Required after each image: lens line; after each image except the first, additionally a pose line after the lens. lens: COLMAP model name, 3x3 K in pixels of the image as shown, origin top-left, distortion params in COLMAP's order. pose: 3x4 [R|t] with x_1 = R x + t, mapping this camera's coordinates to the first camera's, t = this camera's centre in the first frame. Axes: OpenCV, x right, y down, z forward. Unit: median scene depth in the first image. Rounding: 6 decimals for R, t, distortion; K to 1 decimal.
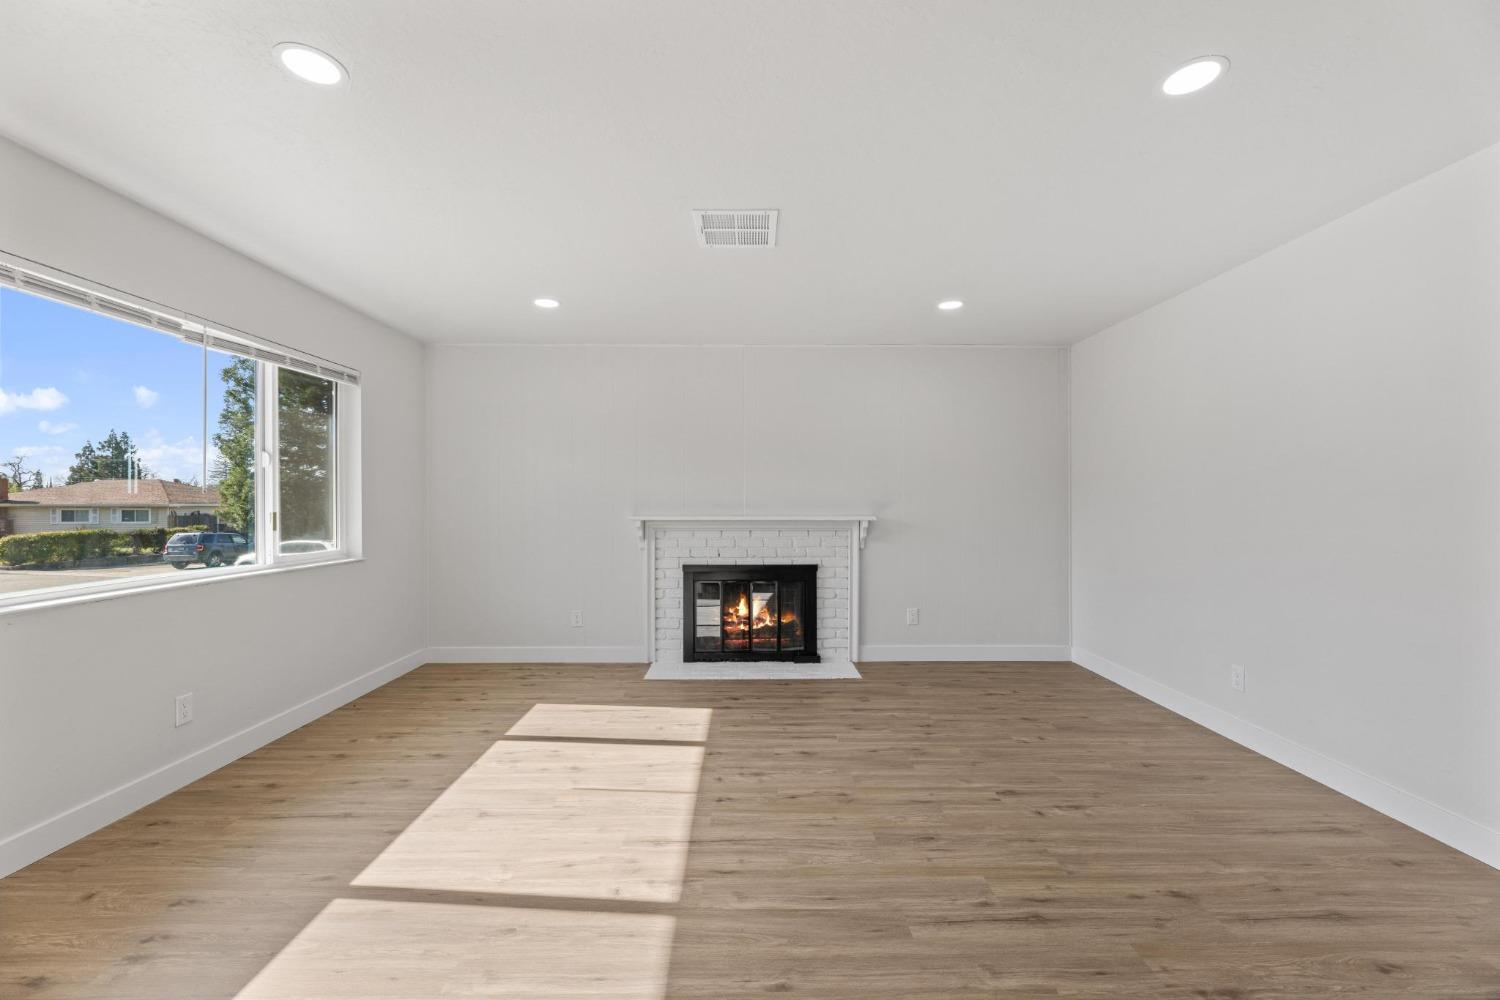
lens RADIAL K [[598.5, 0, 752.2], [0, 598.5, 500.2], [0, 0, 1]] dist [0.000624, 0.000188]
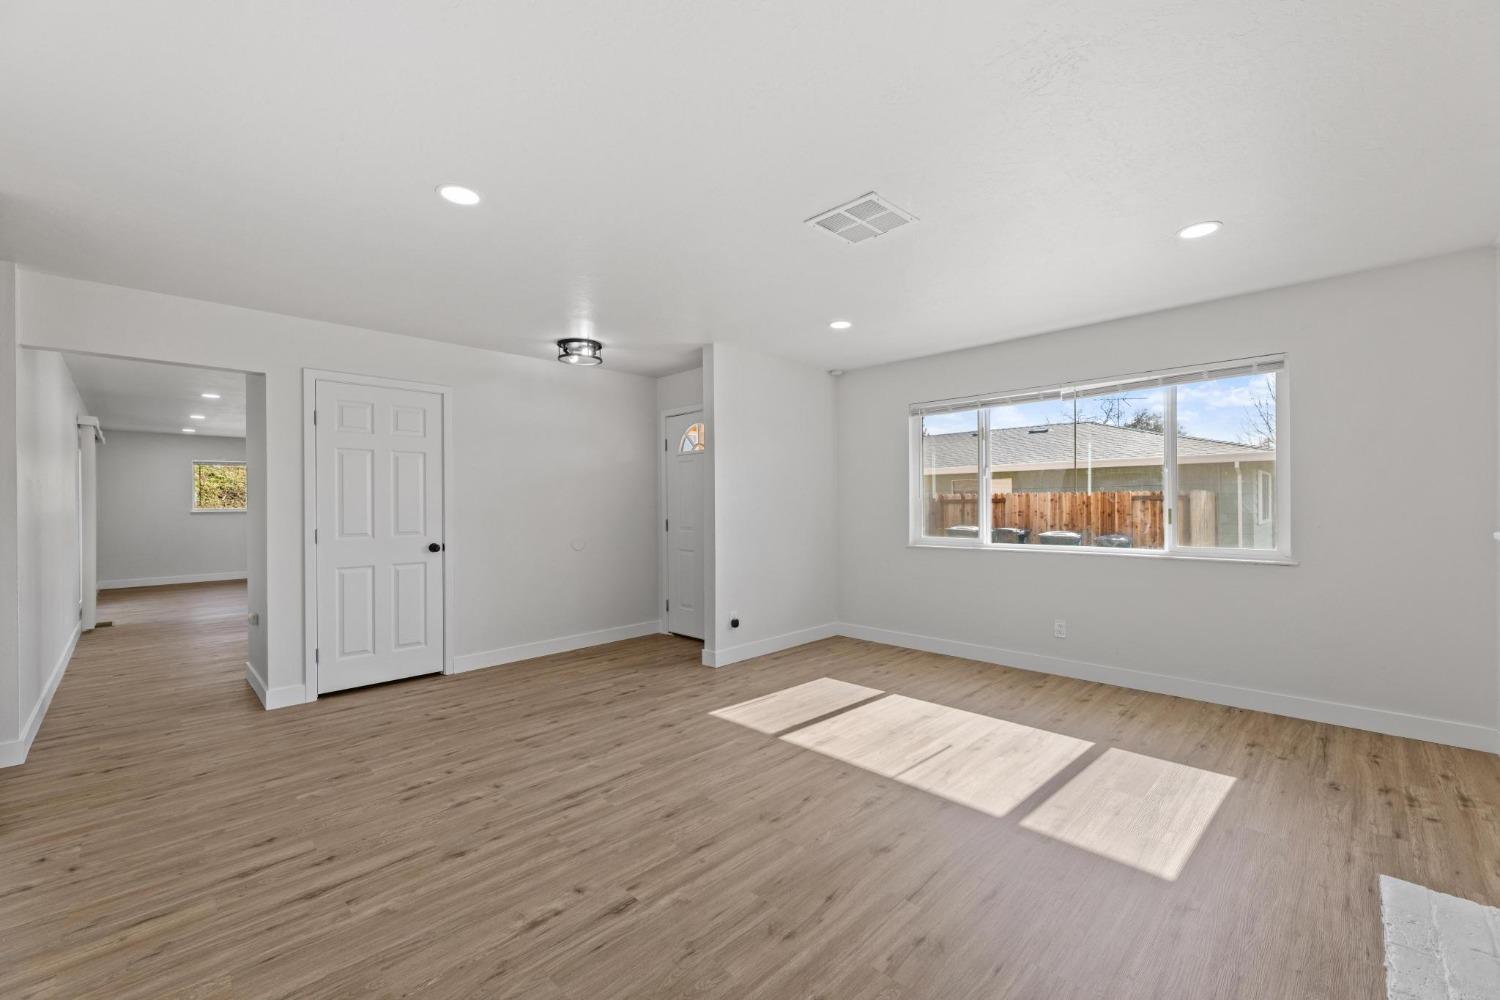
lens RADIAL K [[610.5, 0, 750.0], [0, 610.5, 500.0], [0, 0, 1]] dist [-0.000877, -0.000206]
pose [[-0.716227, 0.001601, -0.697865, 0.710433], [0.010181, 0.999915, -0.008155, 0.004282], [0.697793, -0.012946, -0.716183, 1.405563]]
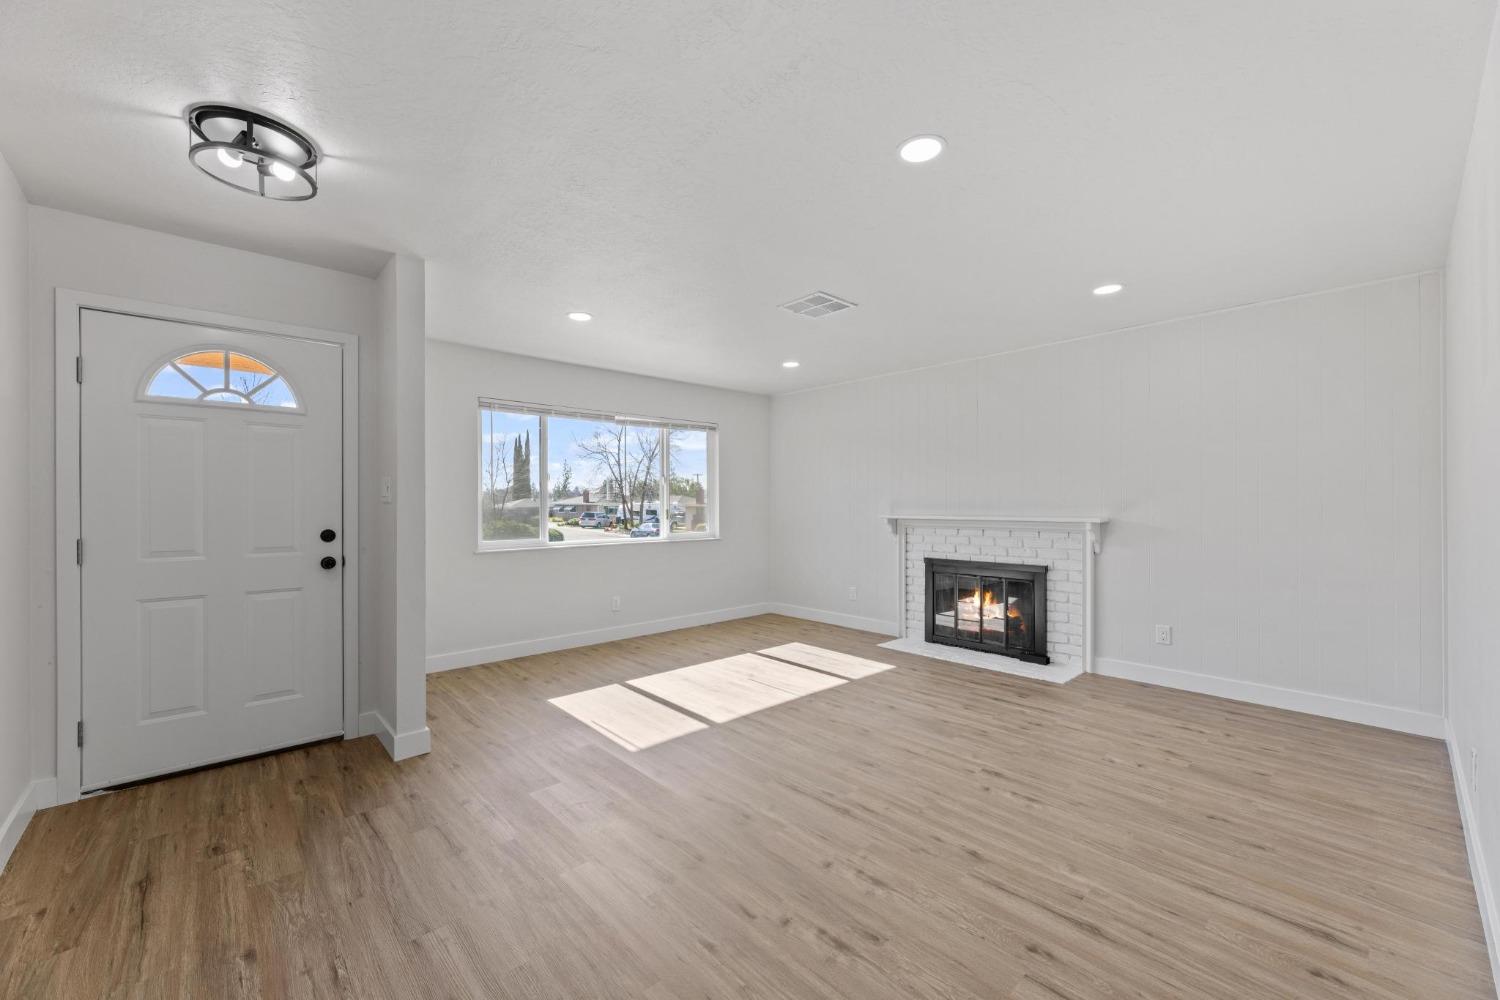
lens RADIAL K [[598.1, 0, 753.9], [0, 598.1, 504.4], [0, 0, 1]] dist [0.000379, 0.000194]
pose [[0.670425, -0.000776, -0.741977, 0.803028], [0.004889, 0.999982, 0.003371, -0.000260], [0.741962, -0.005888, 0.670417, -0.032579]]
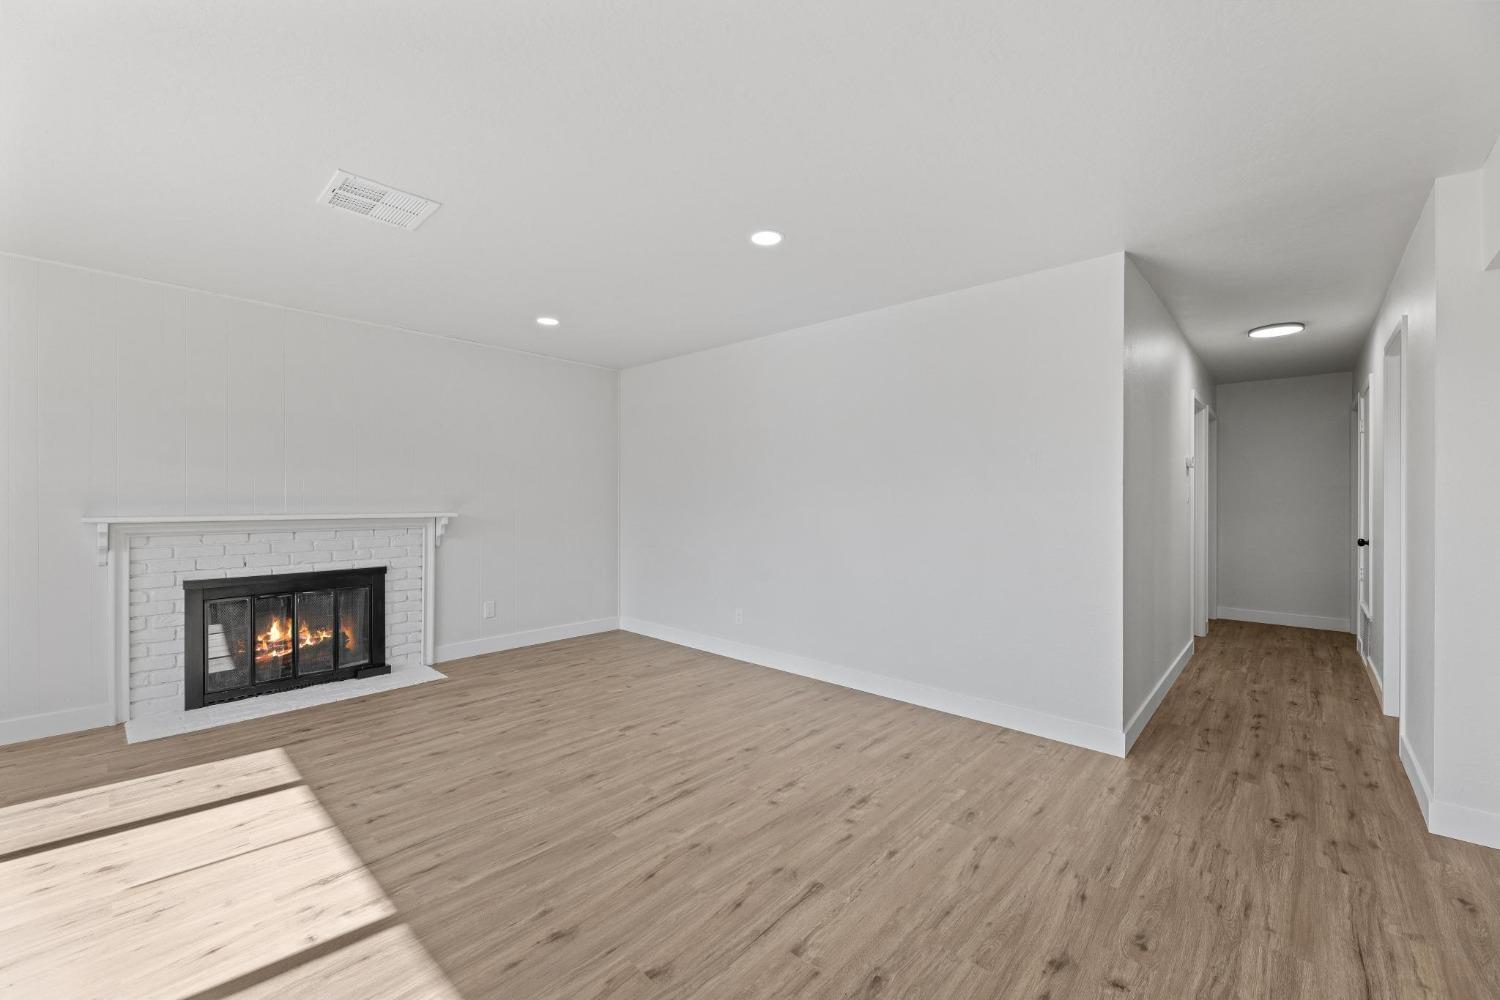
lens RADIAL K [[598.5, 0, 752.2], [0, 598.5, 500.2], [0, 0, 1]] dist [0.000624, 0.000188]
pose [[0.684549, 0.000628, 0.728966, -0.269914], [-0.005605, 0.999975, 0.004402, -0.000610], [-0.728945, -0.007100, 0.684536, -0.047820]]
